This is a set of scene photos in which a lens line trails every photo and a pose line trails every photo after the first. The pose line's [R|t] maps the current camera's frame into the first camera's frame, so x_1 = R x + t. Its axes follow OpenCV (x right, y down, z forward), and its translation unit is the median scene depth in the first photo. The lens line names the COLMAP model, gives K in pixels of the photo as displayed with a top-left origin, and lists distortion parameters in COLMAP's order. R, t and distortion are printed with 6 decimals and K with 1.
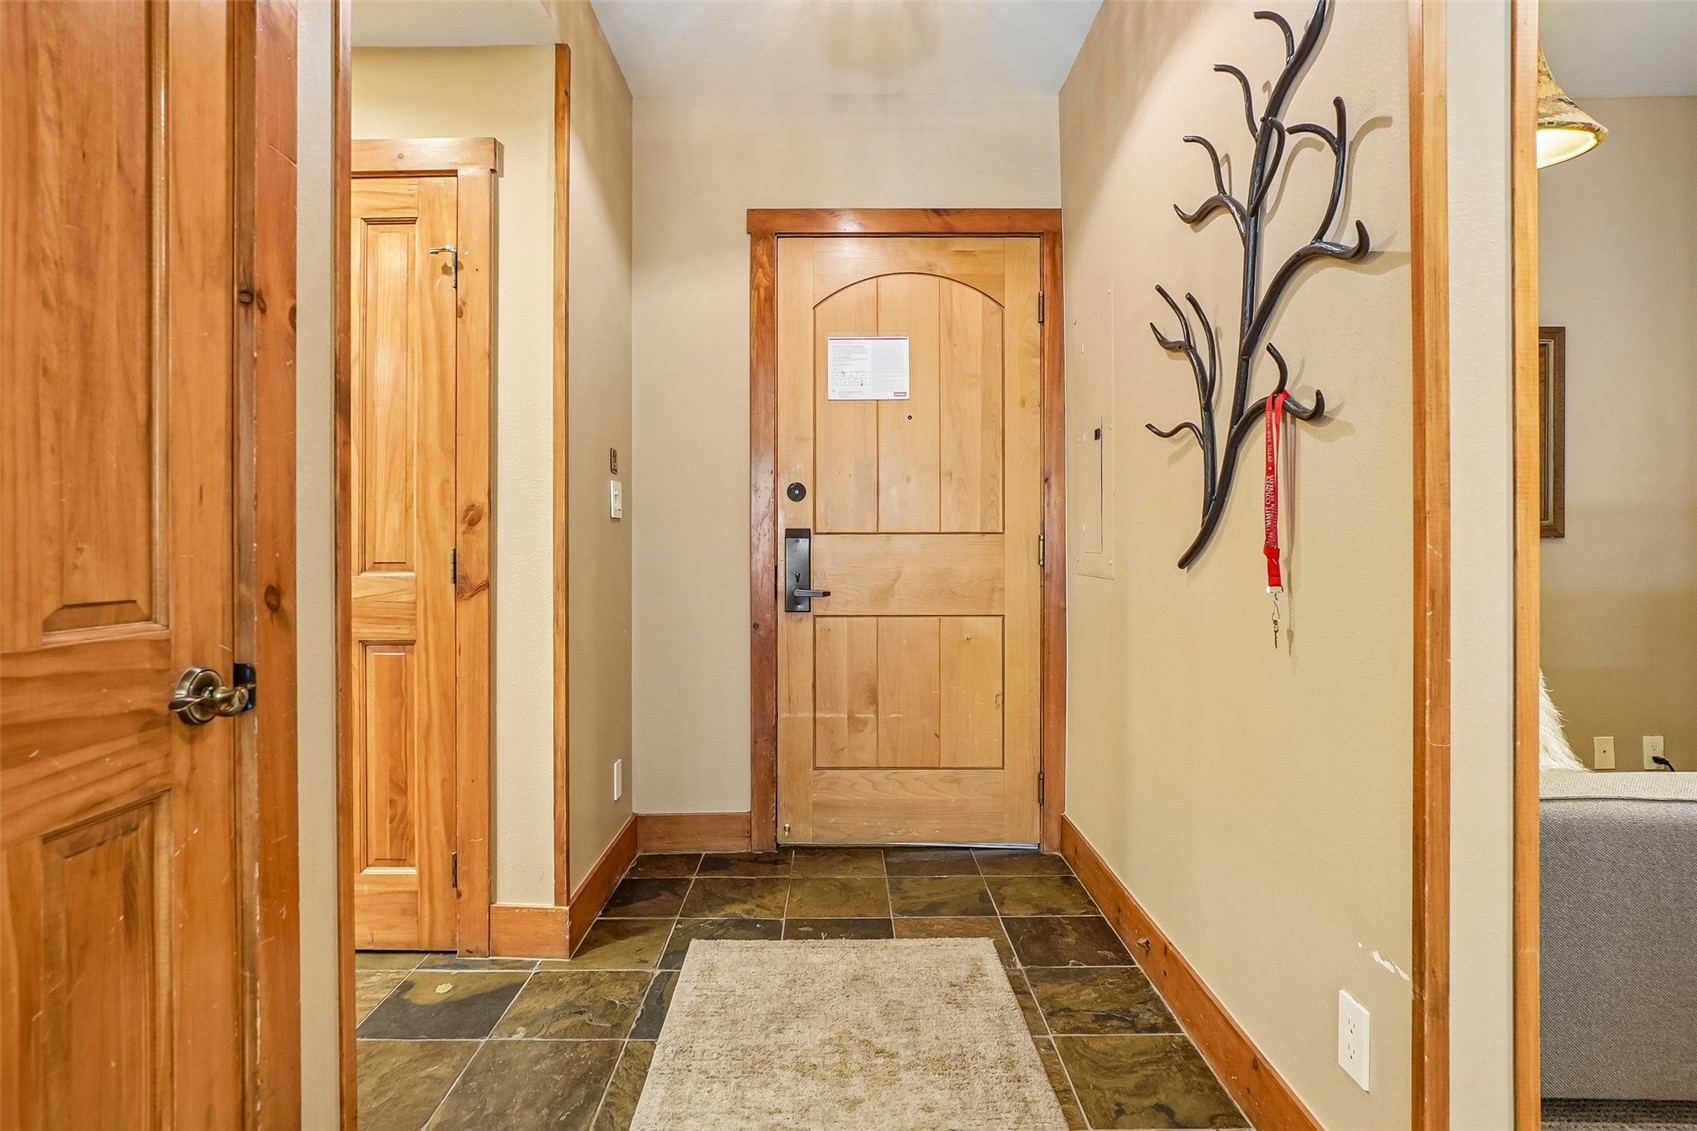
lens RADIAL K [[863.6, 0, 844.7], [0, 863.6, 556.4], [0, 0, 1]] dist [0.001080, 0.000187]
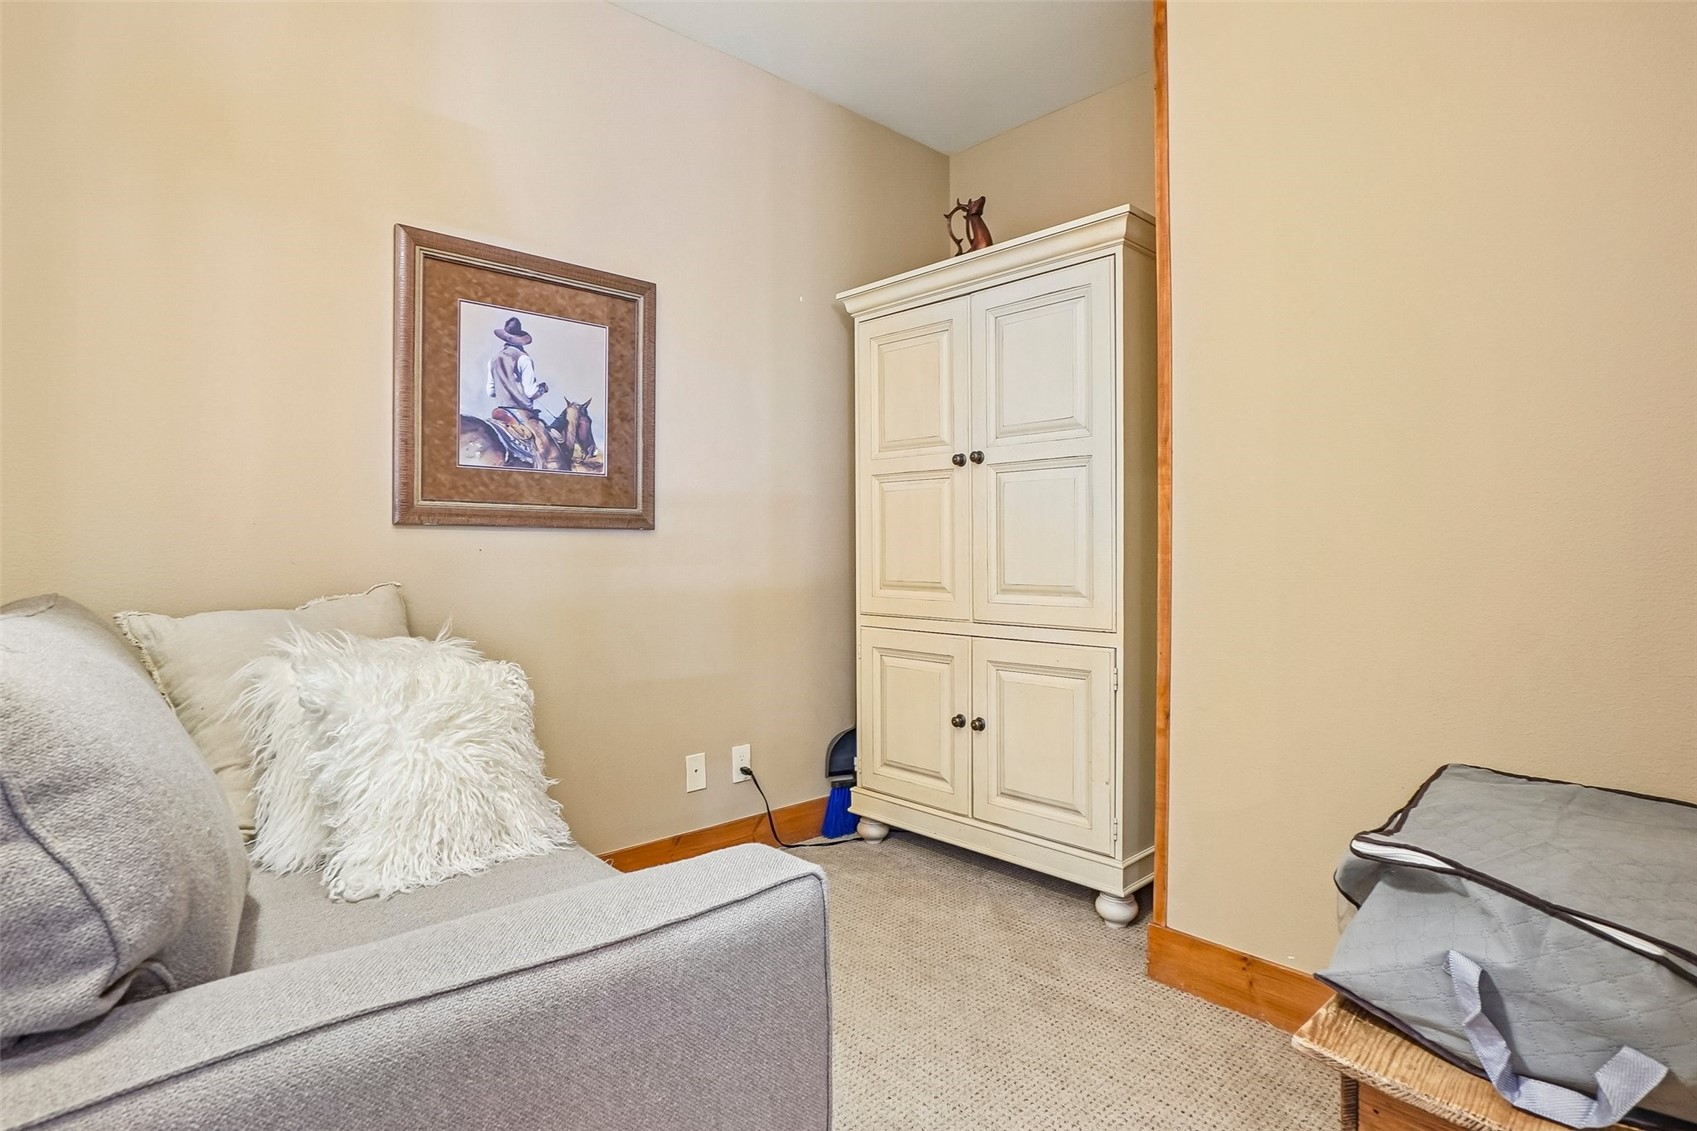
lens RADIAL K [[863.6, 0, 851.9], [0, 863.6, 564.2], [0, 0, 1]] dist [0.001080, 0.000187]
pose [[0.741630, 0.001708, 0.670807, 0.403777], [-0.004014, 0.999990, 0.001892, 0.010080], [-0.670798, -0.004096, 0.741629, 0.233040]]
